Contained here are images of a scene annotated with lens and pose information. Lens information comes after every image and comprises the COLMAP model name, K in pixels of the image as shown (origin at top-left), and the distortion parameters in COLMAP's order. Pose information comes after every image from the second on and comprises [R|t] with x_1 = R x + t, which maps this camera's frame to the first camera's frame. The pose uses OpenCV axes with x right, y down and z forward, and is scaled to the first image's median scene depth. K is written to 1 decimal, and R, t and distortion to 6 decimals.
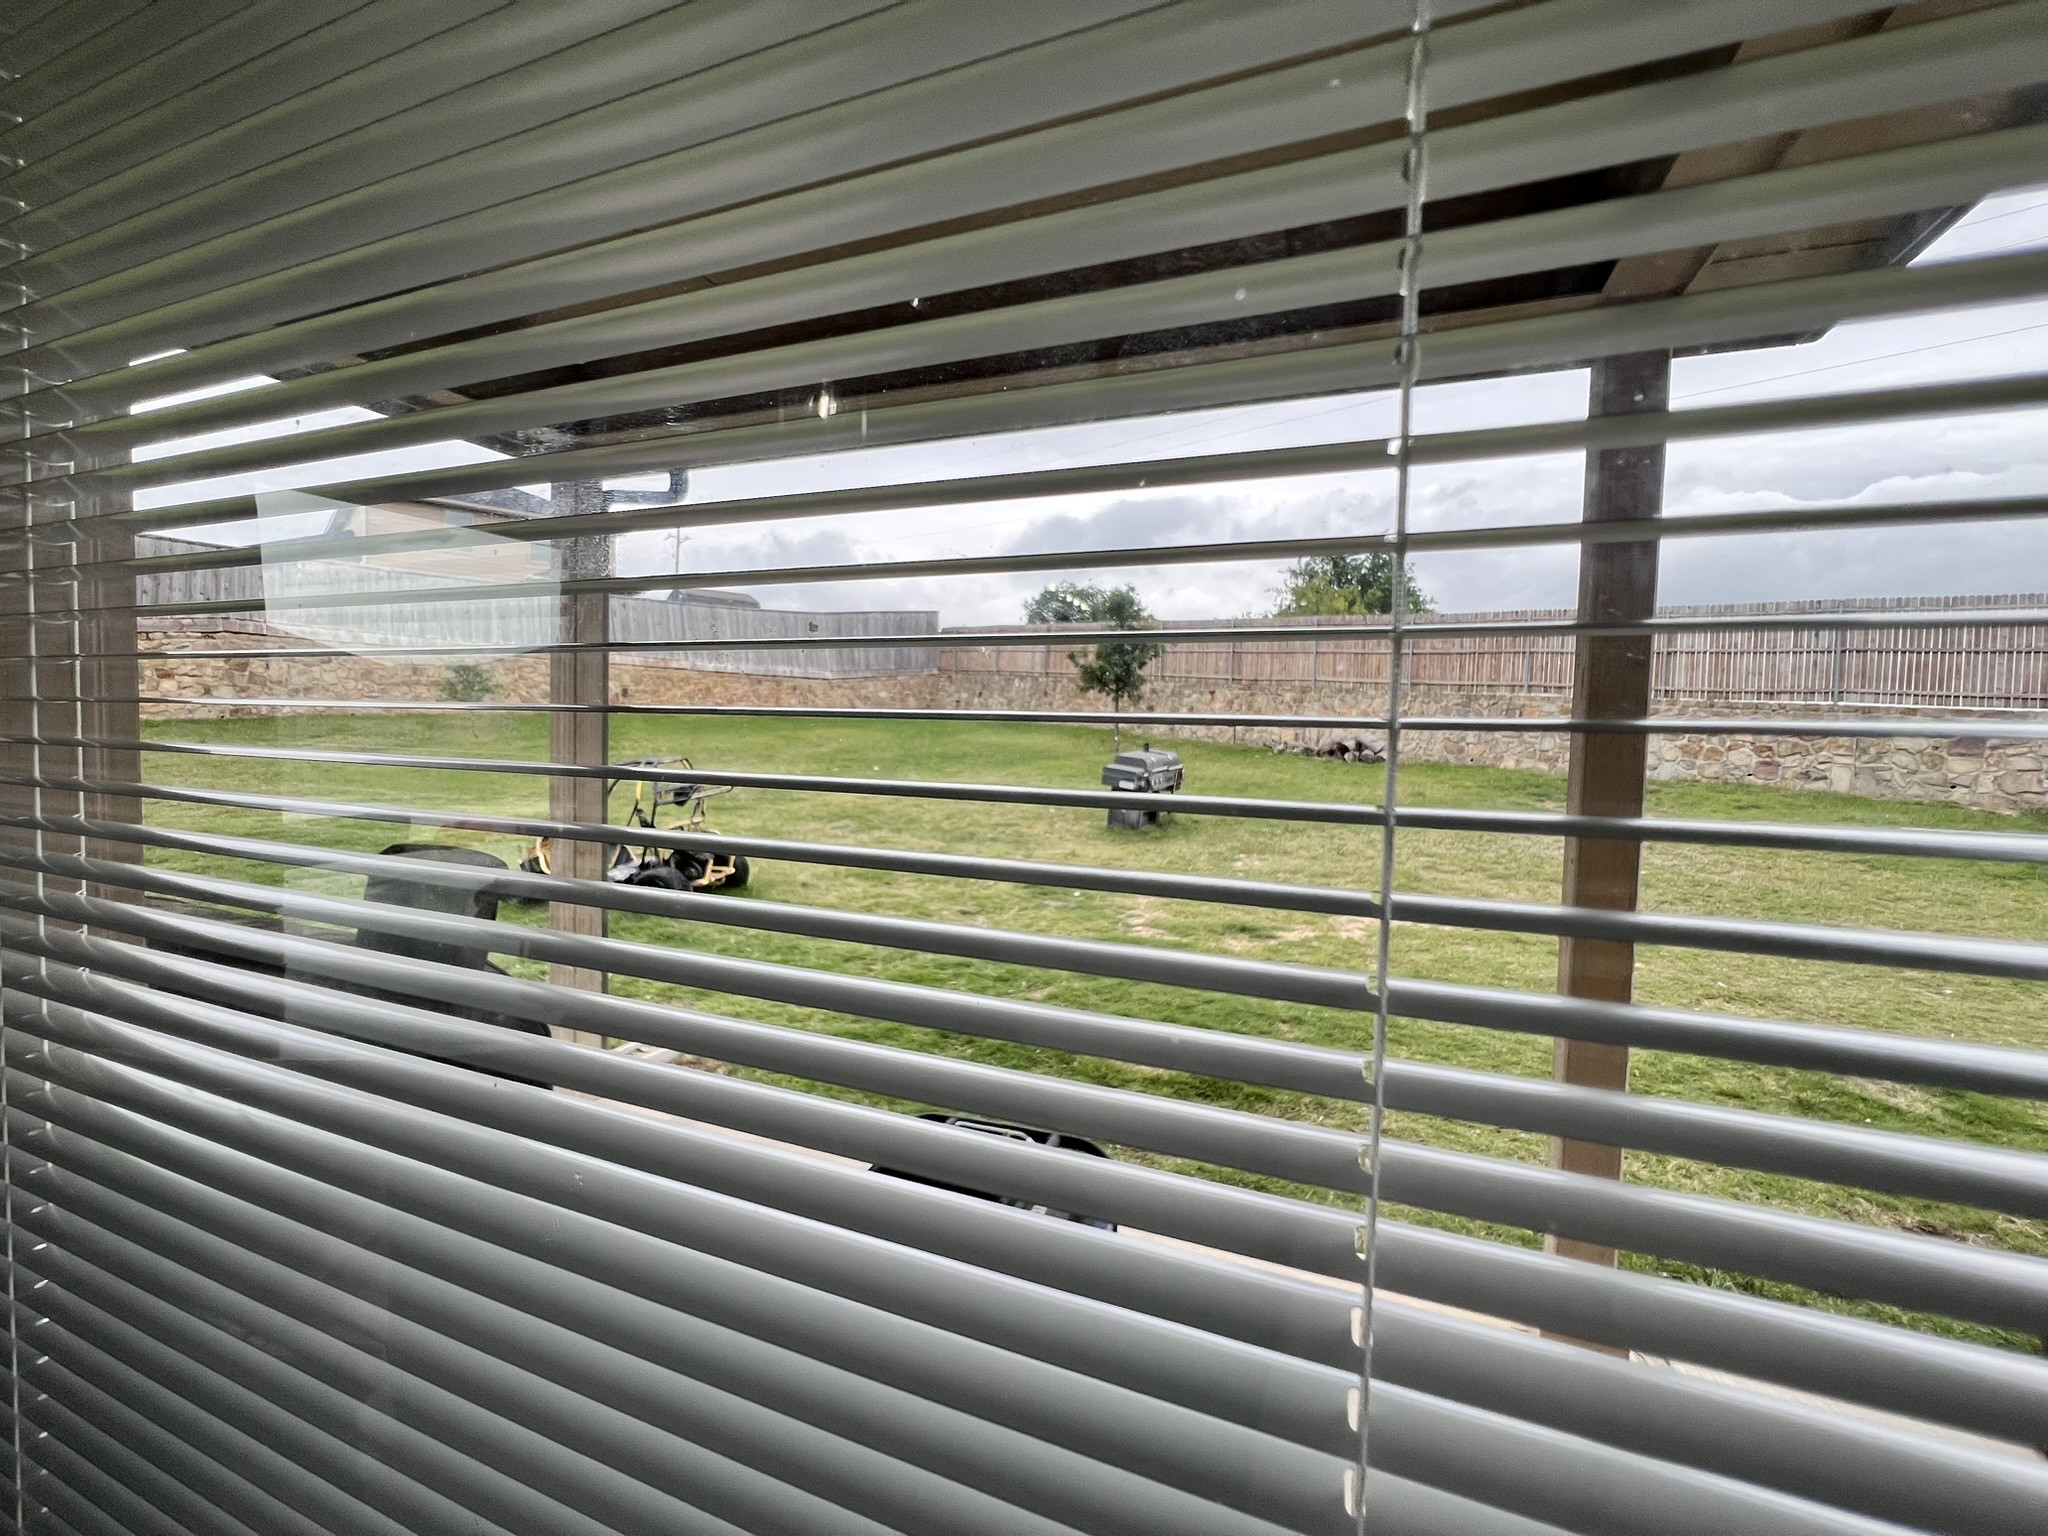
lens RADIAL K [[822.3, 0, 1026.8], [0, 822.3, 767.8], [0, 0, 1]] dist [0.002571, -0.000134]
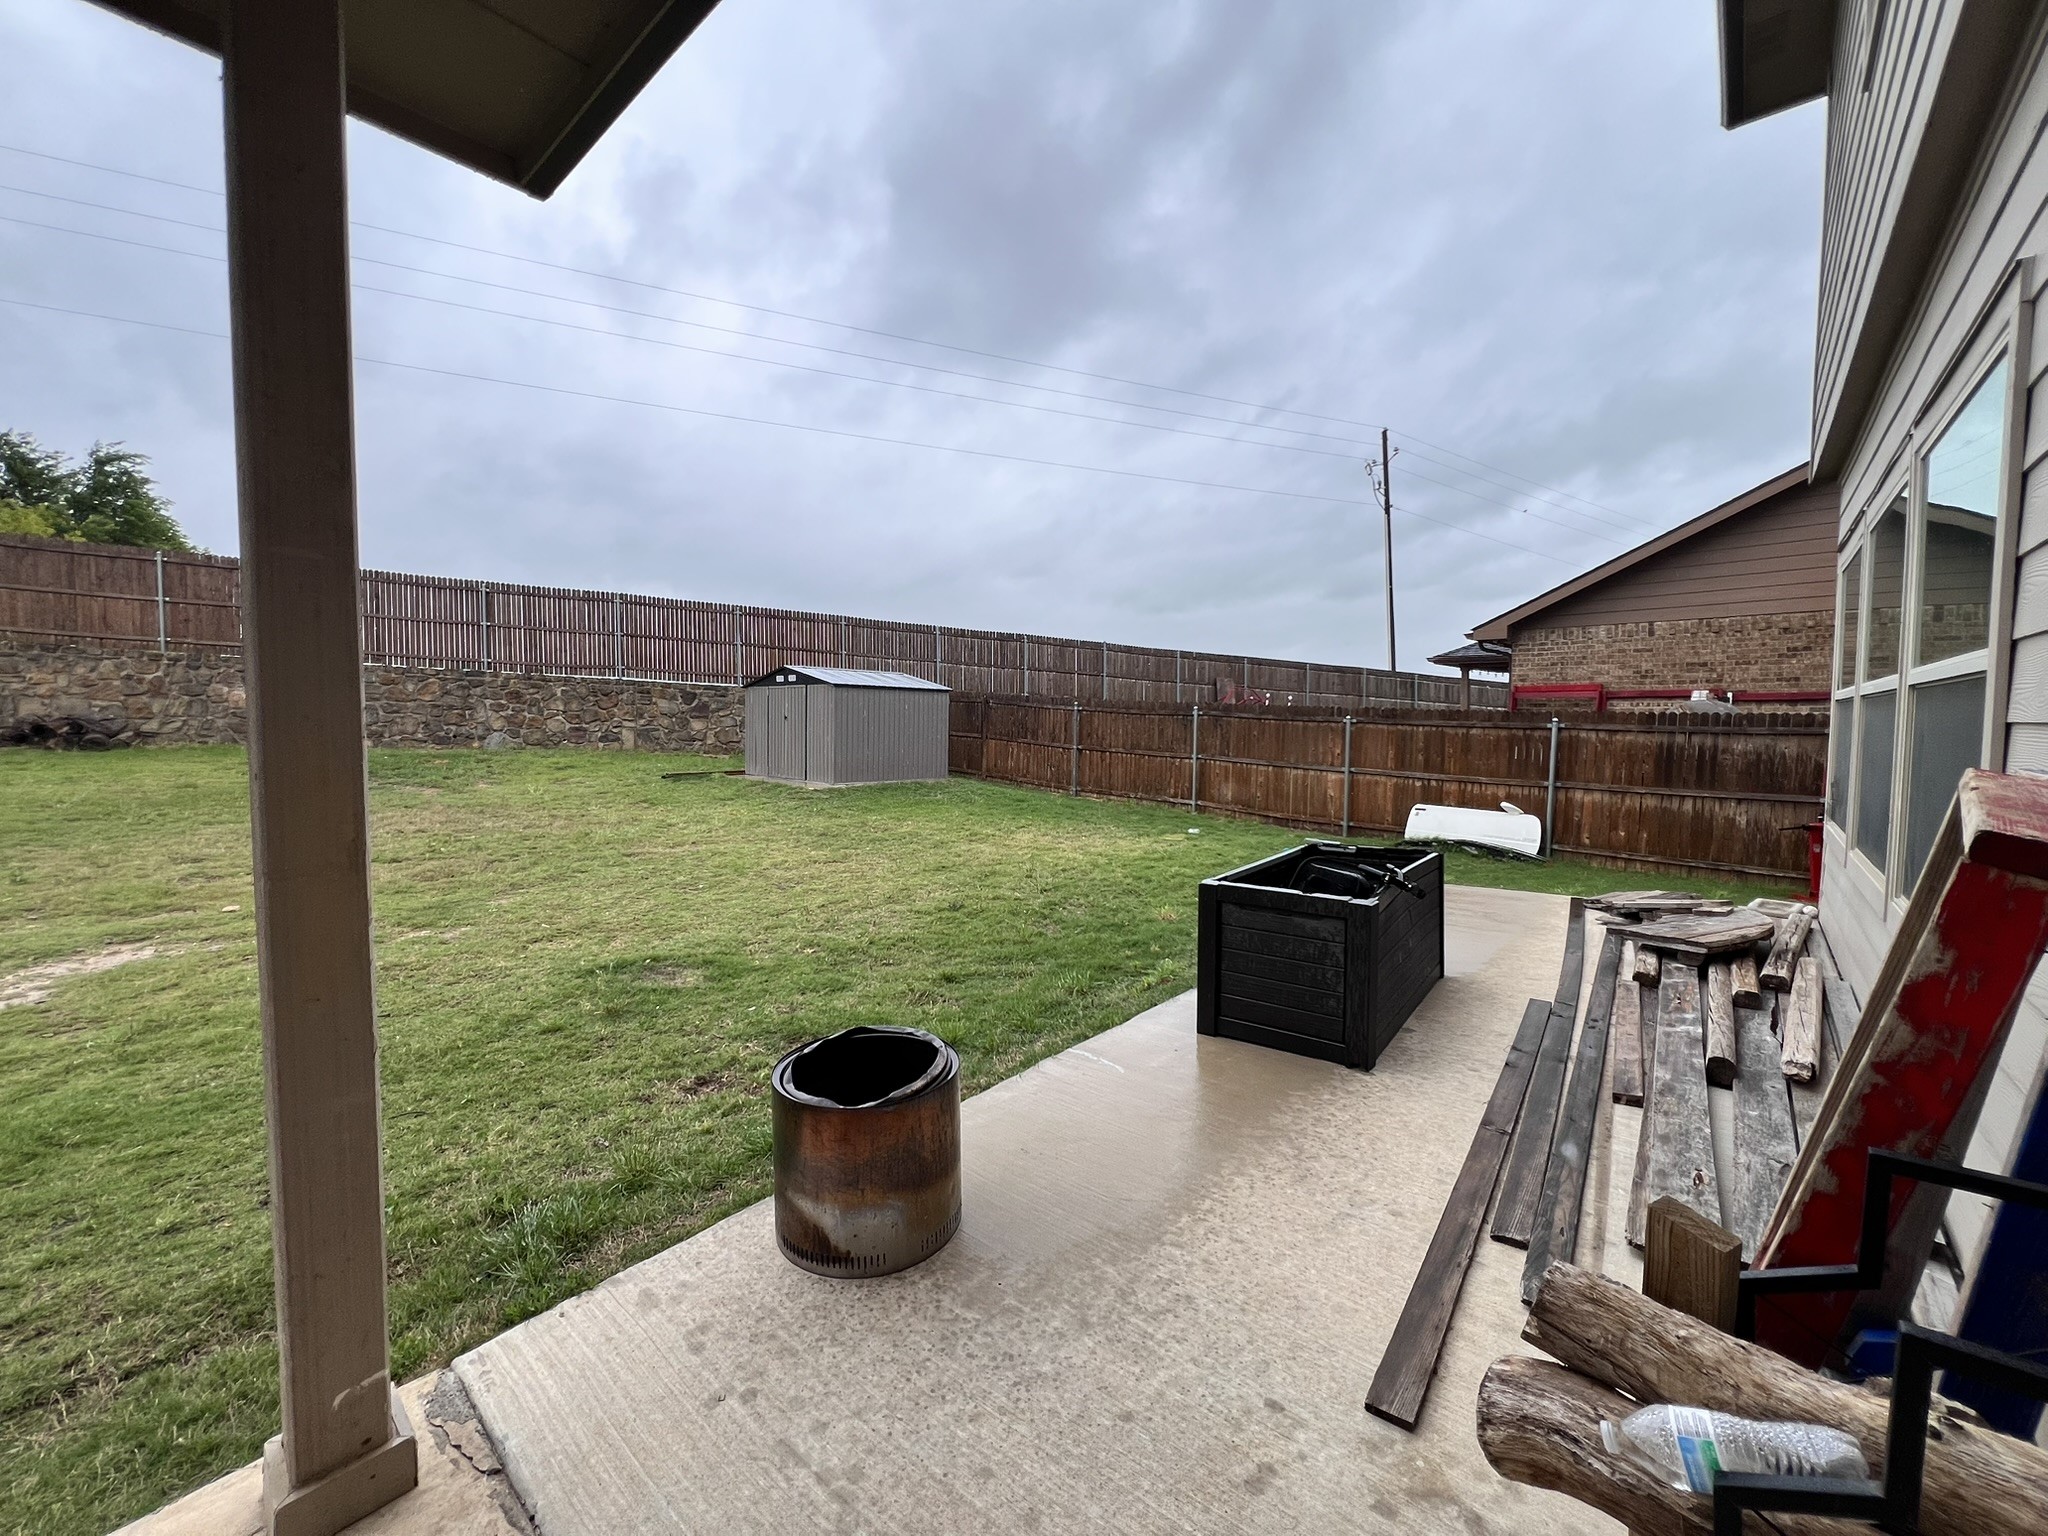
lens RADIAL K [[816.4, 0, 1025.2], [0, 816.4, 766.3], [0, 0, 1]] dist [-0.000337, -0.000050]
pose [[0.335473, -0.069183, 0.939506, 0.077560], [0.052760, 0.997114, 0.054586, 0.030767], [-0.940571, 0.031257, 0.338155, 0.066493]]
